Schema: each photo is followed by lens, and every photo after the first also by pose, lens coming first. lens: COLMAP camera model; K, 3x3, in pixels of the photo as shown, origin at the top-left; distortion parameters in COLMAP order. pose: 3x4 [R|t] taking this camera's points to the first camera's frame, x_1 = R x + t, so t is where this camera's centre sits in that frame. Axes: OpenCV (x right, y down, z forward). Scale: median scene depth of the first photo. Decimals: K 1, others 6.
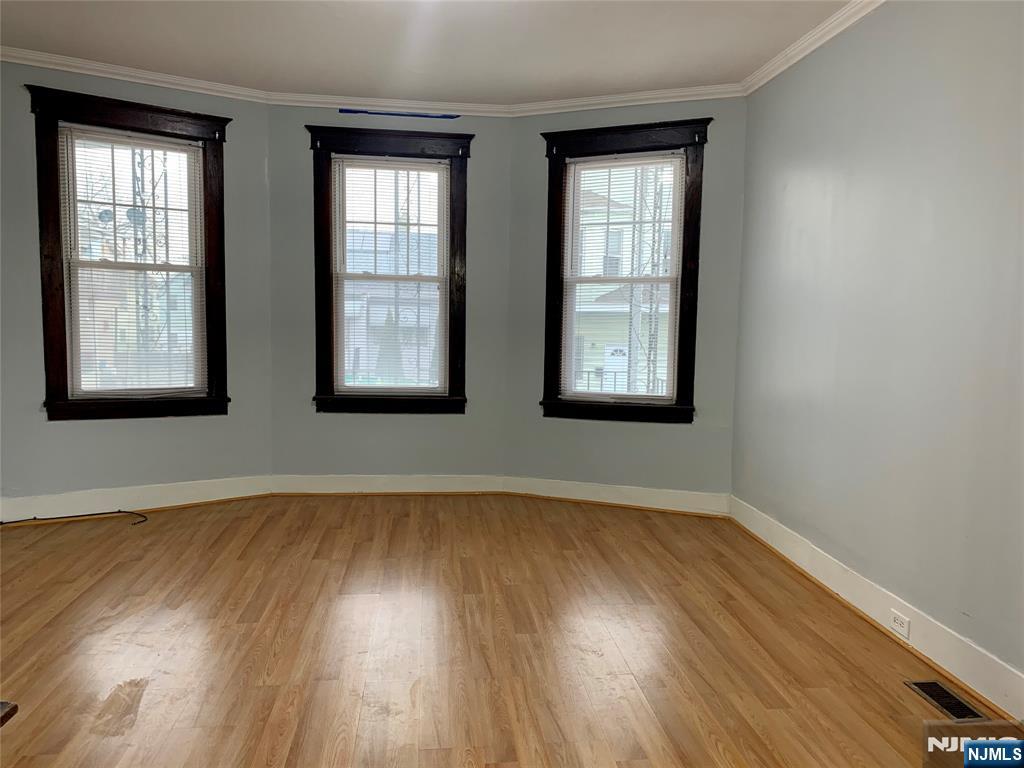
lens RADIAL K [[779.1, 0, 518.9], [0, 779.1, 383.5], [0, 0, 1]] dist [0.044972, -0.057972]
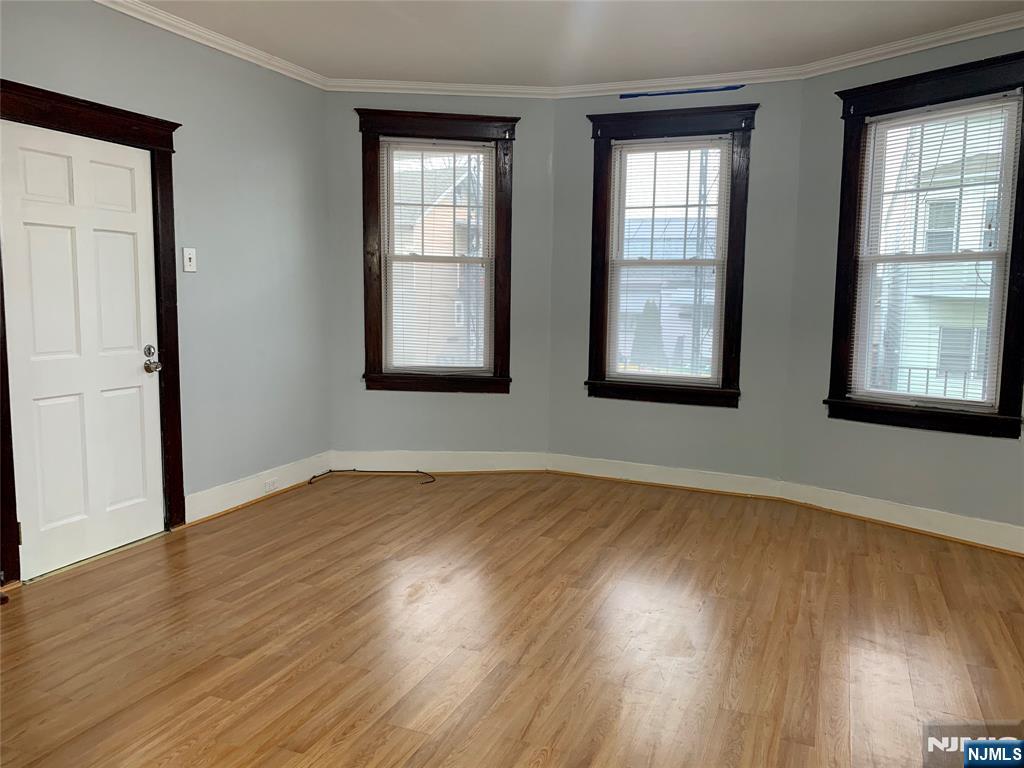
lens RADIAL K [[779.1, 0, 518.1], [0, 779.1, 379.9], [0, 0, 1]] dist [0.044972, -0.057972]
pose [[0.873149, 0.048425, -0.485042, 0.164408], [-0.044846, 0.998813, 0.018989, -0.000542], [0.485386, 0.005172, 0.874284, 0.067271]]
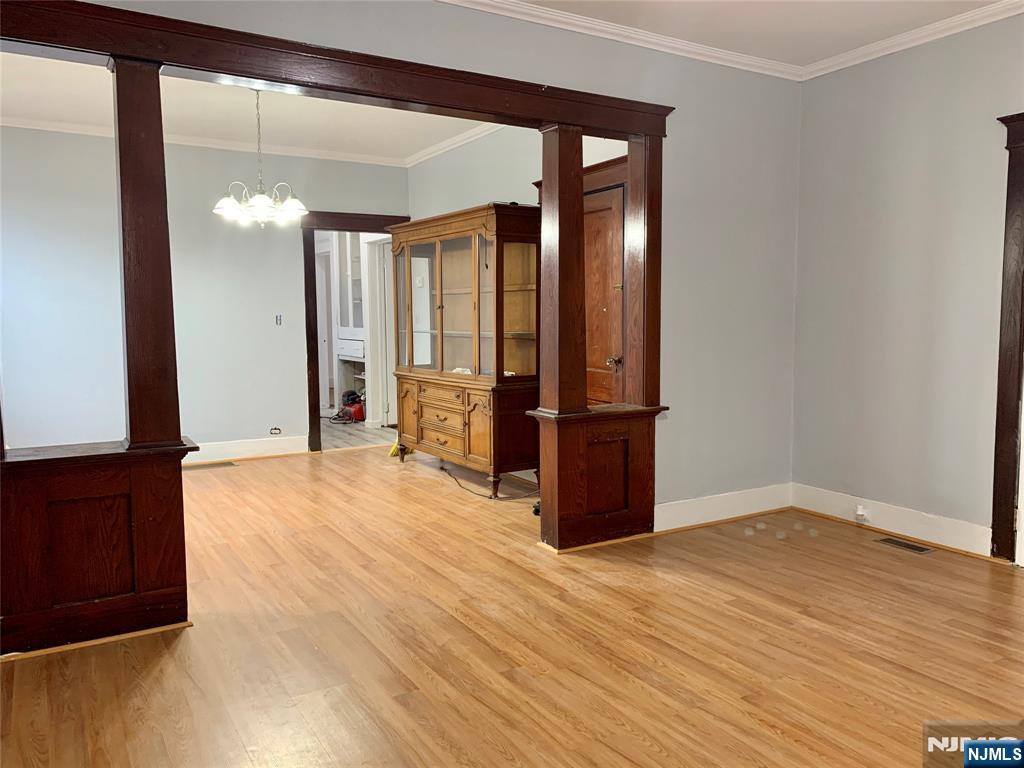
lens RADIAL K [[779.1, 0, 511.9], [0, 779.1, 381.6], [0, 0, 1]] dist [0.044972, -0.057972]
pose [[-0.907850, 0.026309, -0.418470, 0.212968], [-0.050016, 0.984108, 0.170379, -0.070333], [0.416302, 0.175609, -0.892107, 0.911761]]
